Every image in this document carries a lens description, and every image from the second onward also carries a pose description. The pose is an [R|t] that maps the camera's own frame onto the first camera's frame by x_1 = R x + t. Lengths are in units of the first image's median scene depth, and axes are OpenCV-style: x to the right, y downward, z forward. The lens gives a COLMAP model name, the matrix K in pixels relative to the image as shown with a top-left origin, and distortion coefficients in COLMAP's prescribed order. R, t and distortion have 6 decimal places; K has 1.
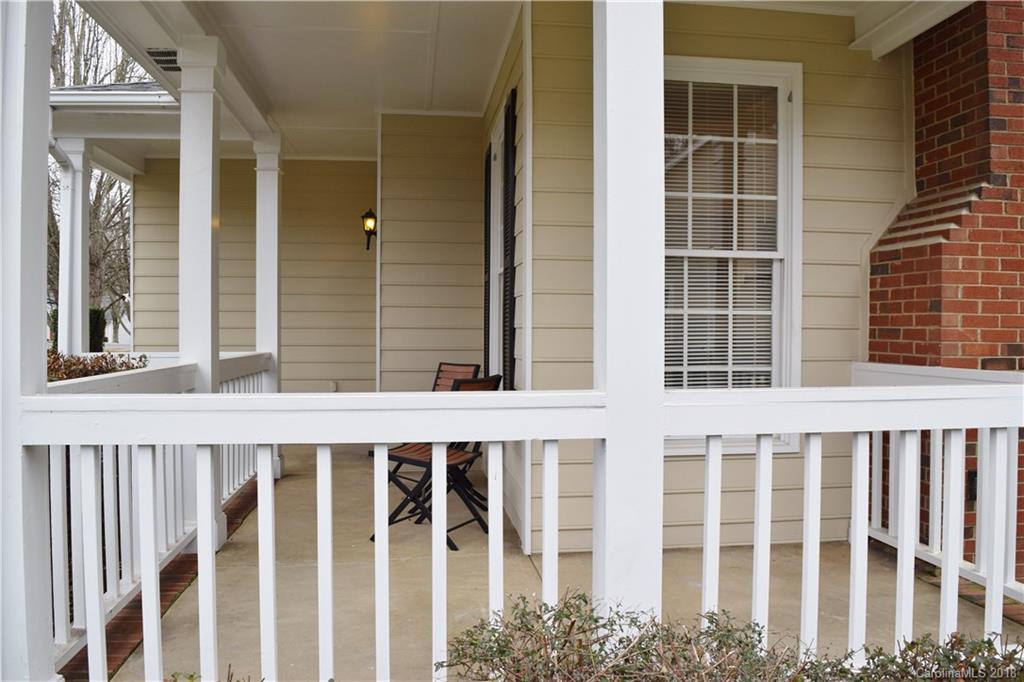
lens RADIAL K [[793.9, 0, 510.8], [0, 793.9, 339.4], [0, 0, 1]] dist [-0.062189, -0.005266]
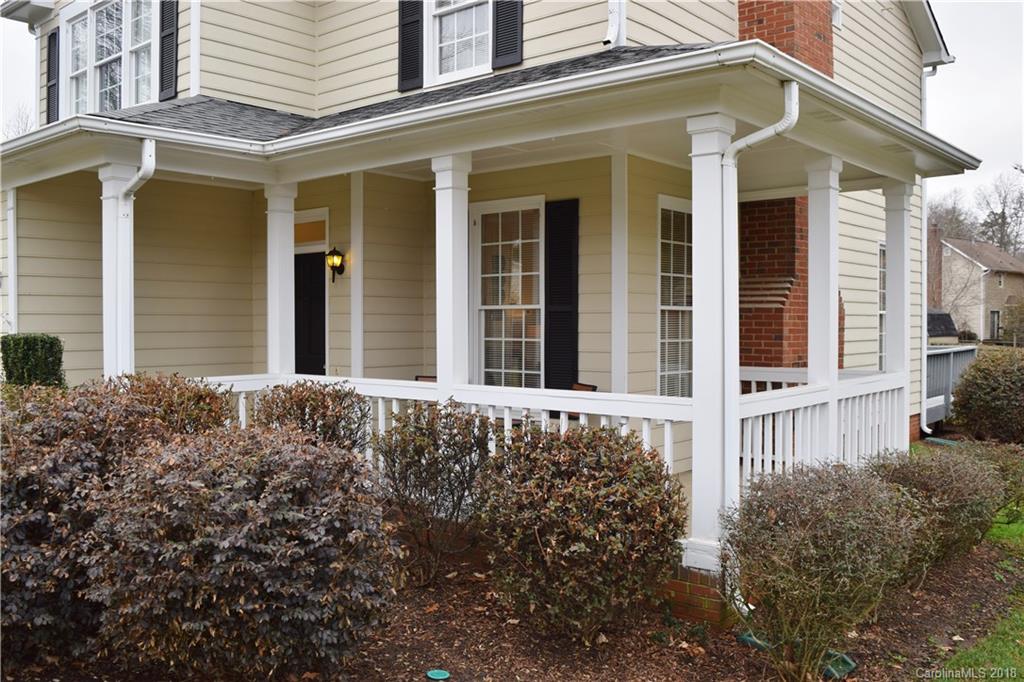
lens RADIAL K [[910.0, 0, 511.3], [0, 910.0, 337.4], [0, 0, 1]] dist [-0.018205, -0.005283]
pose [[0.730409, -0.016737, 0.682805, -1.535062], [0.013572, 0.999858, 0.009991, -0.074238], [-0.682875, 0.001969, 0.730533, -0.255662]]
